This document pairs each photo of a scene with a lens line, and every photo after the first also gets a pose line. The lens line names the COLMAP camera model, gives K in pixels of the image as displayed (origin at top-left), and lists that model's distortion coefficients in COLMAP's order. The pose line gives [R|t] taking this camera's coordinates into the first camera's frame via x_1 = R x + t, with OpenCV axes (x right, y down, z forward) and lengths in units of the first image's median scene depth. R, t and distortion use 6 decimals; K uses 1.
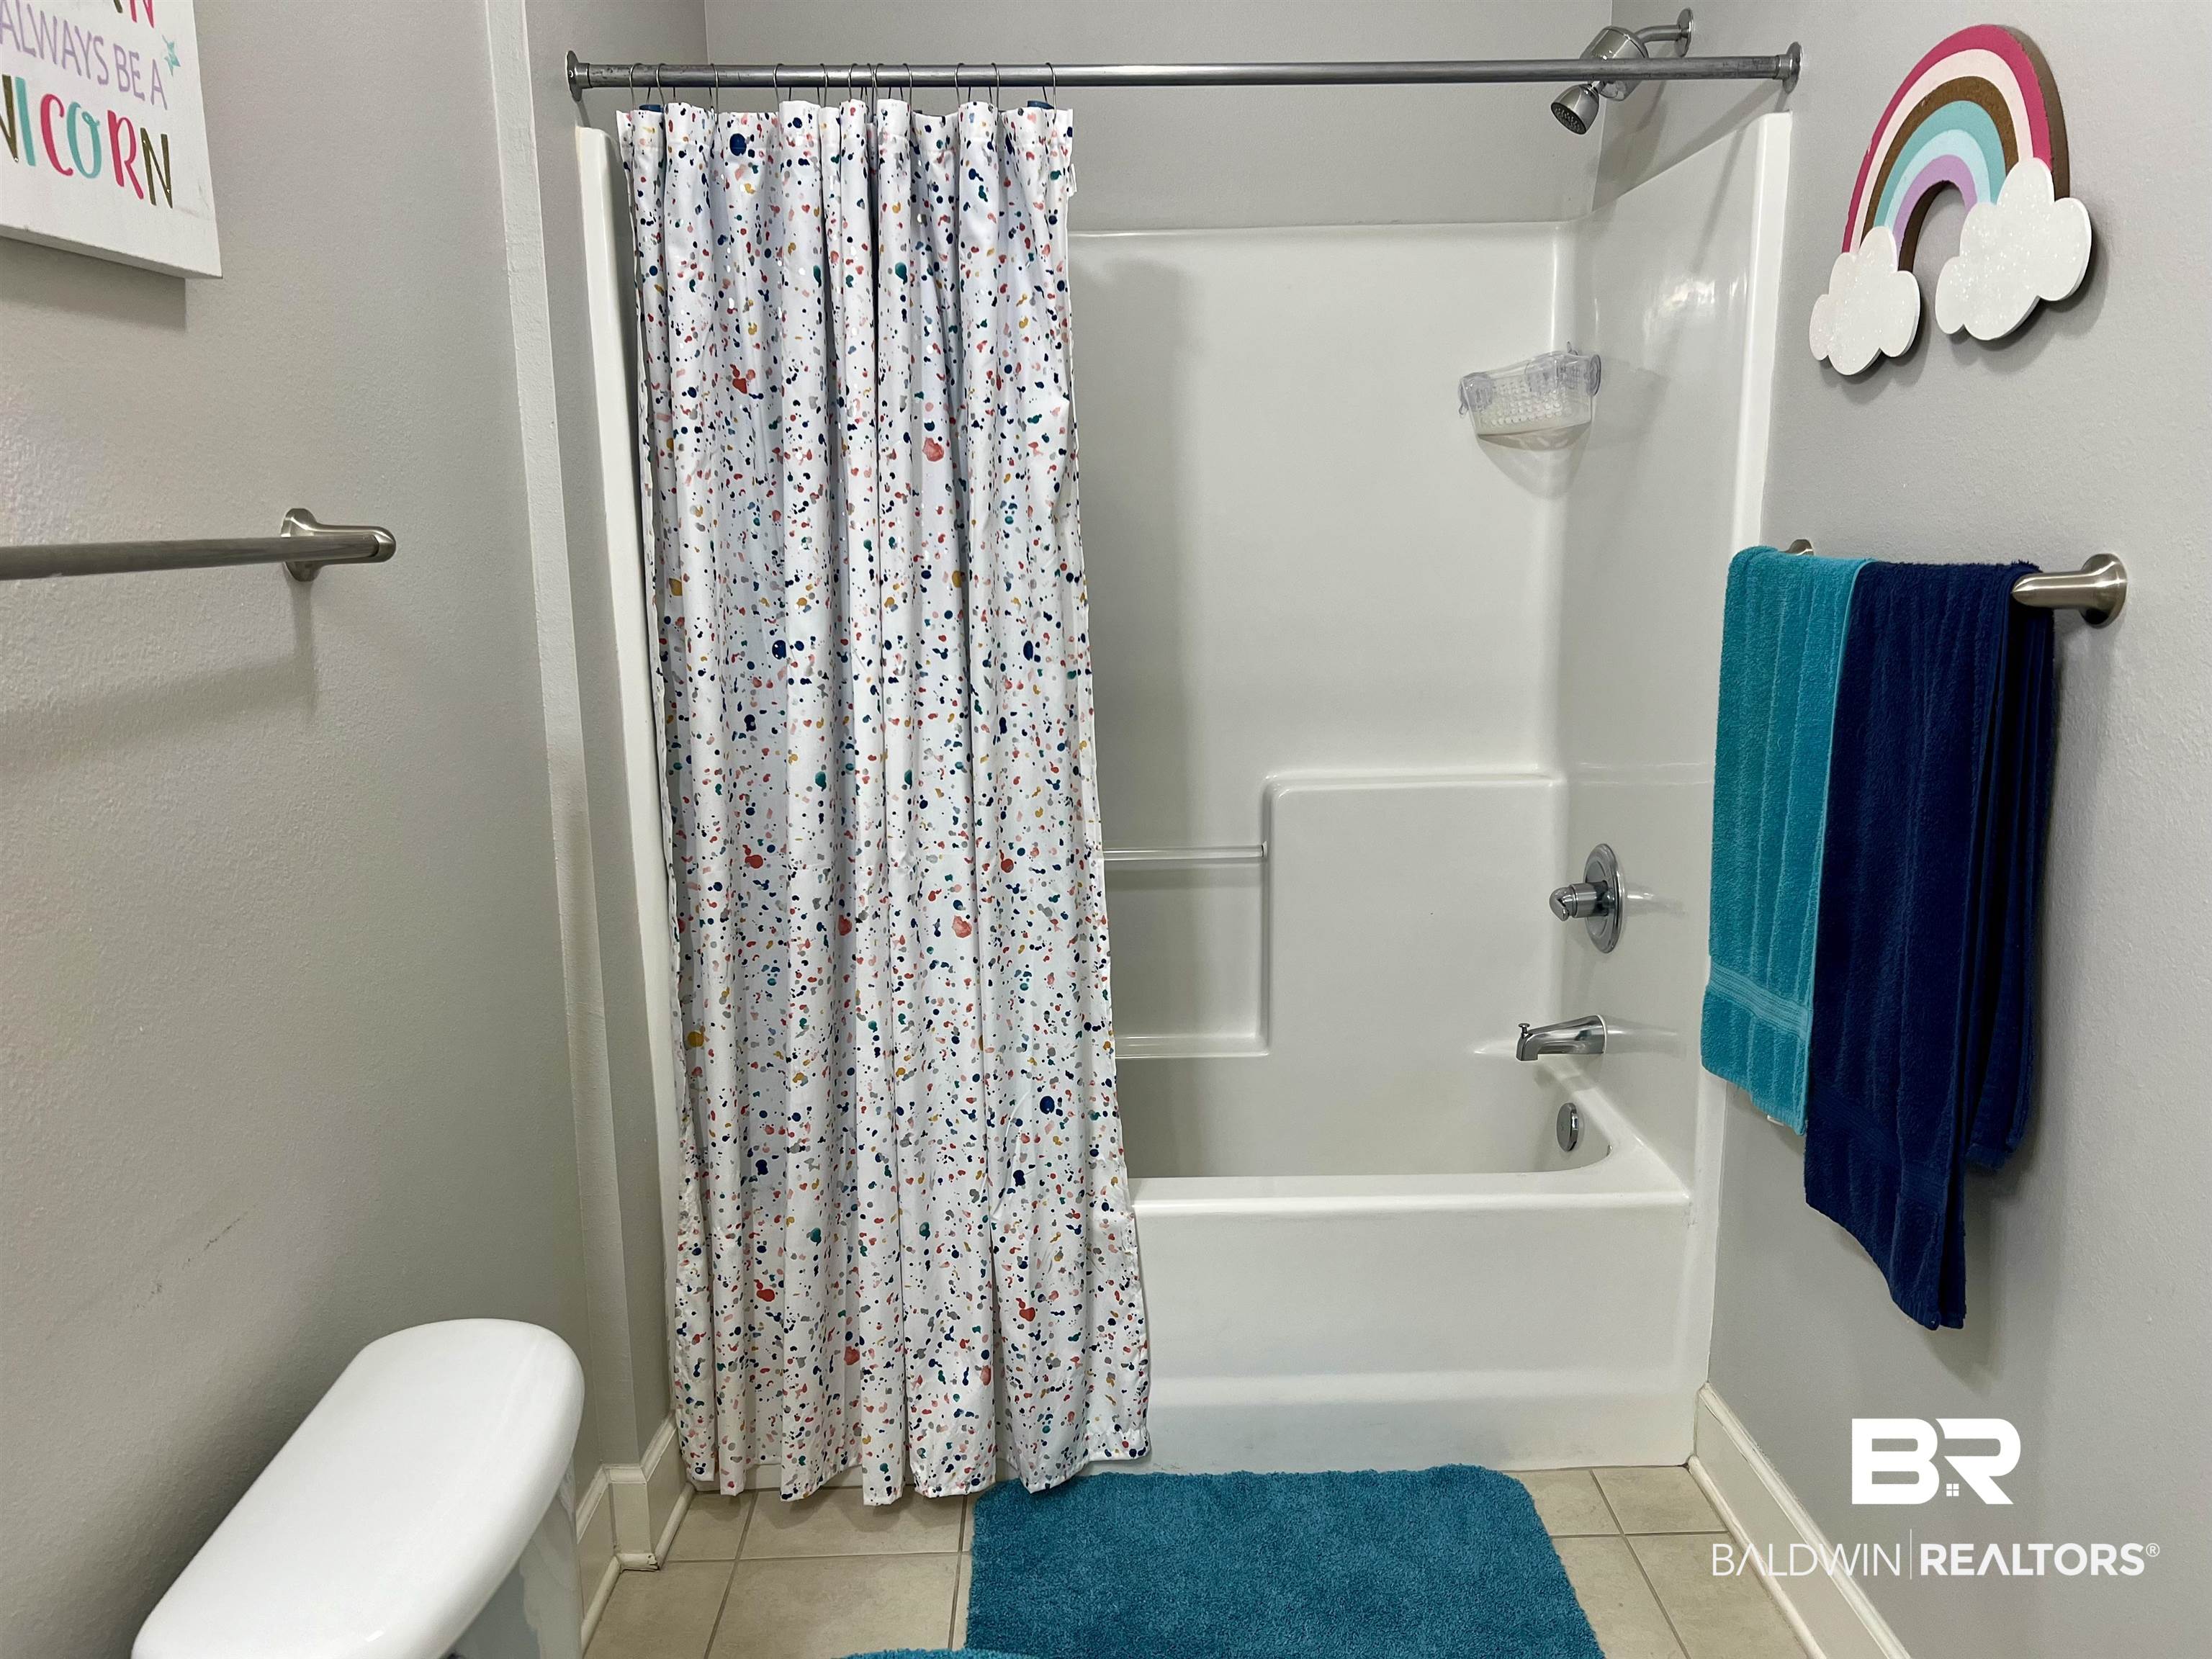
lens RADIAL K [[1651.9, 0, 1126.6], [0, 1651.9, 844.0], [0, 0, 1]] dist [0.067369, -0.091105]
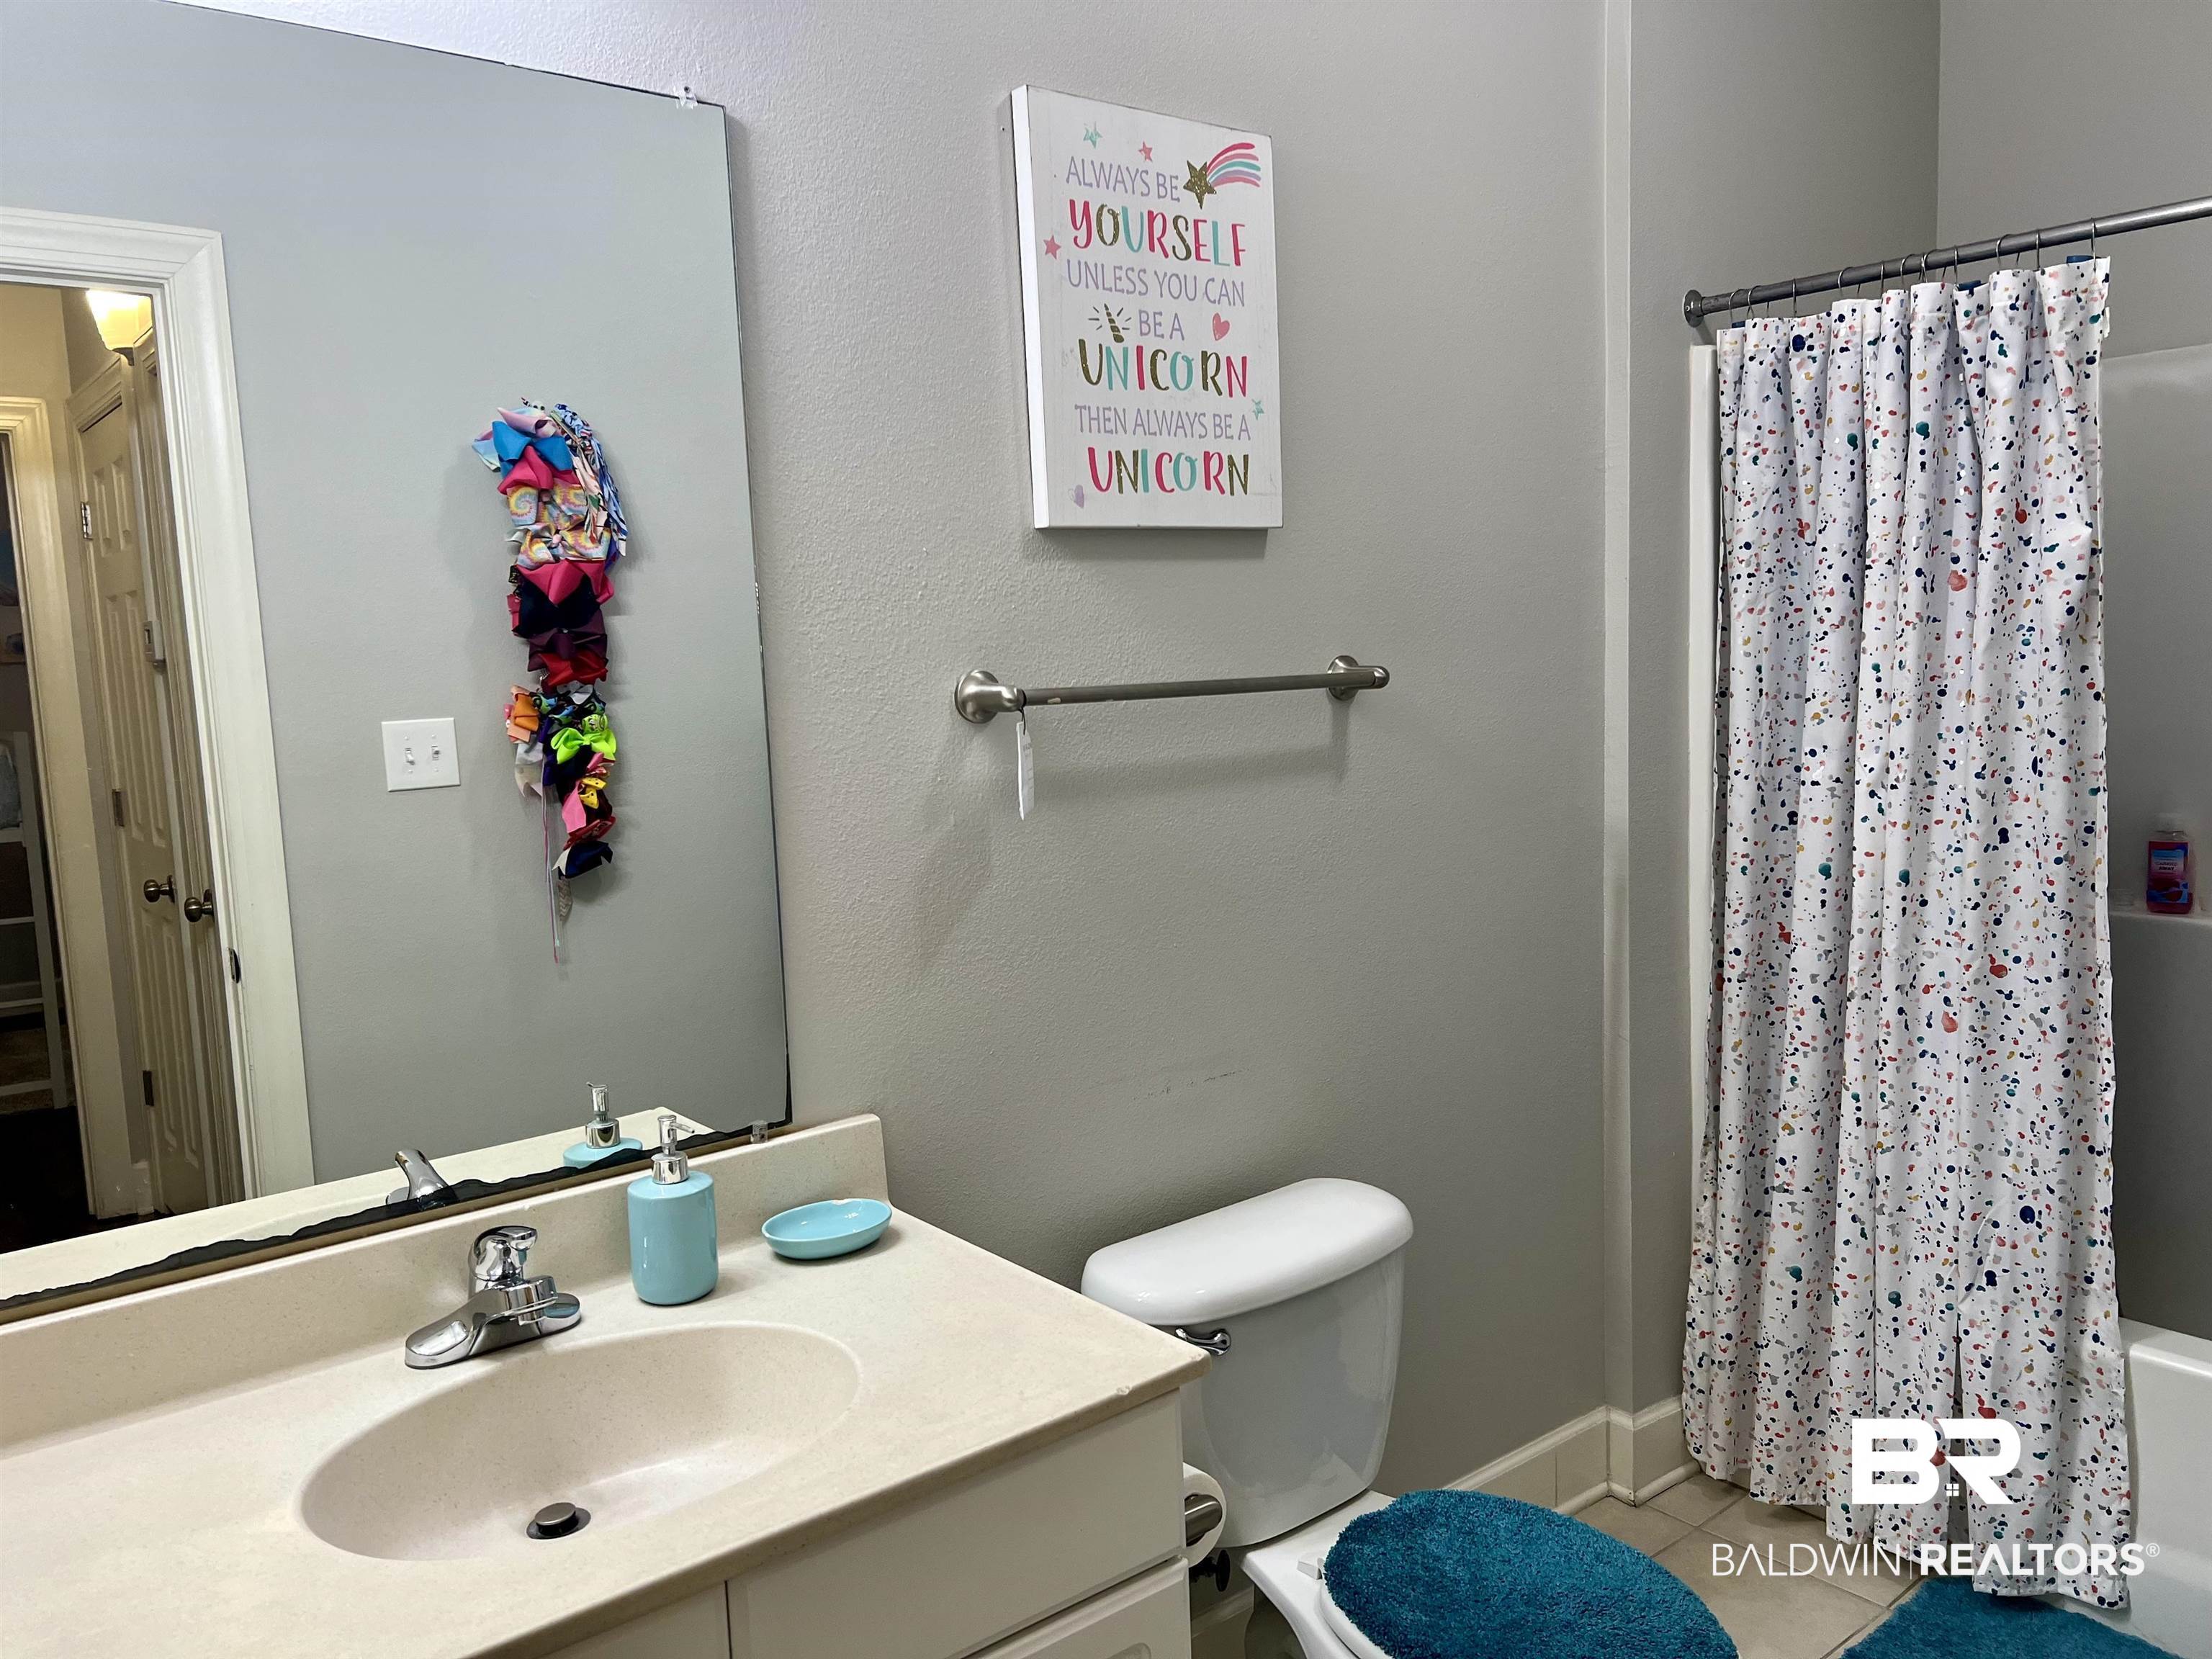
lens RADIAL K [[1651.9, 0, 1120.1], [0, 1651.9, 833.3], [0, 0, 1]] dist [0.067369, -0.091105]
pose [[0.610286, 0.078064, -0.788325, 0.421795], [-0.129607, 0.991563, -0.002147, 0.001364], [0.781507, 0.103482, 0.615255, -0.090061]]
